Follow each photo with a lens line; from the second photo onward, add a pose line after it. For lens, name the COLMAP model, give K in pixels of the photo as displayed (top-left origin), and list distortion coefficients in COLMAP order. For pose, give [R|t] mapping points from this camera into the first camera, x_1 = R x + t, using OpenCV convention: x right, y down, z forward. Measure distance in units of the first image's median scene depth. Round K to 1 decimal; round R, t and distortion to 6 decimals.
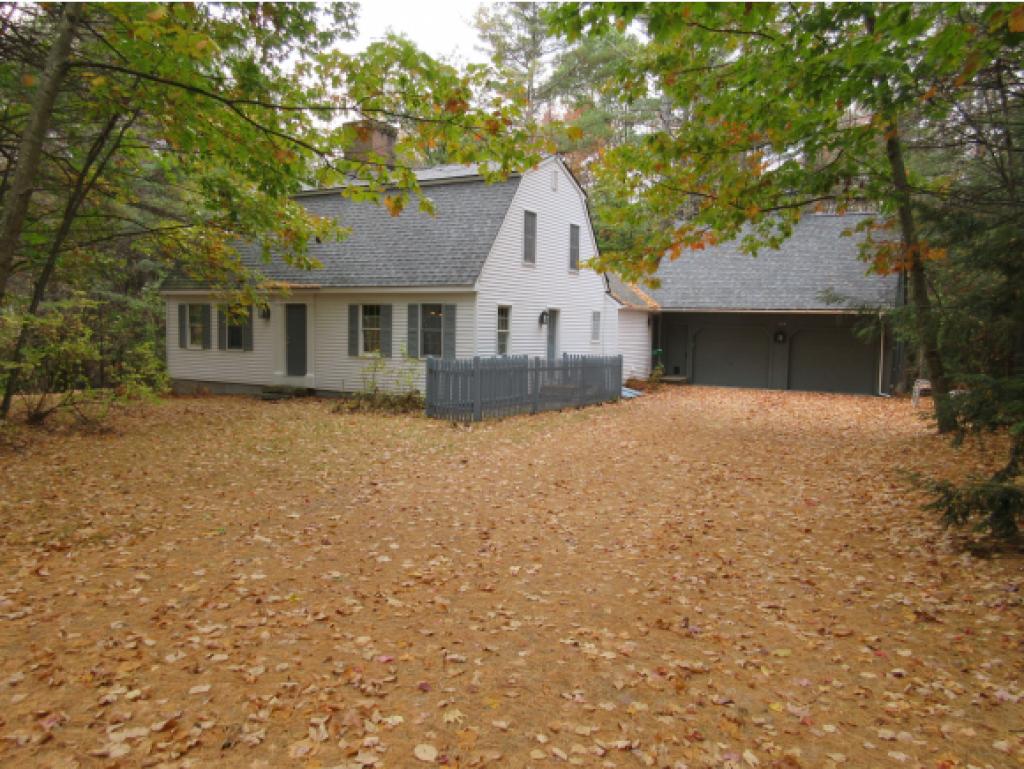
lens RADIAL K [[757.0, 0, 512.0], [0, 757.0, 384.5], [0, 0, 1]] dist [-0.004875, 0.000493]
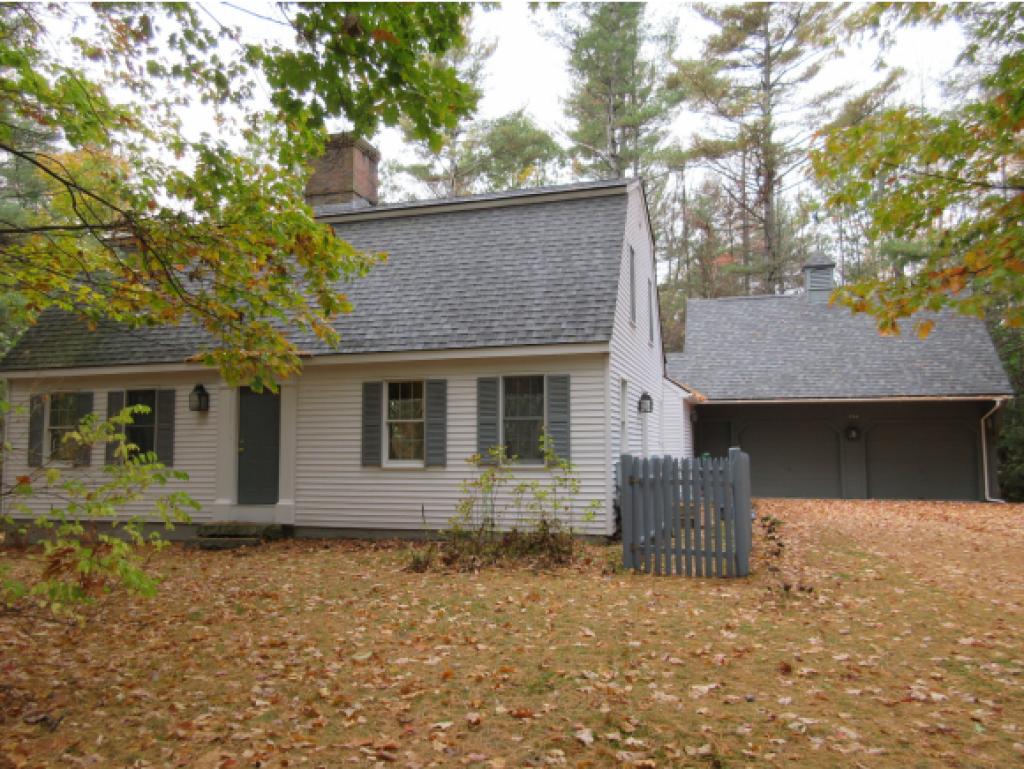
lens RADIAL K [[757.0, 0, 512.0], [0, 757.0, 384.5], [0, 0, 1]] dist [-0.004875, 0.000493]
pose [[0.975113, -0.004115, 0.221672, -0.234828], [0.039036, 0.987395, -0.153387, -0.006052], [-0.218246, 0.158223, 0.962982, 0.389311]]
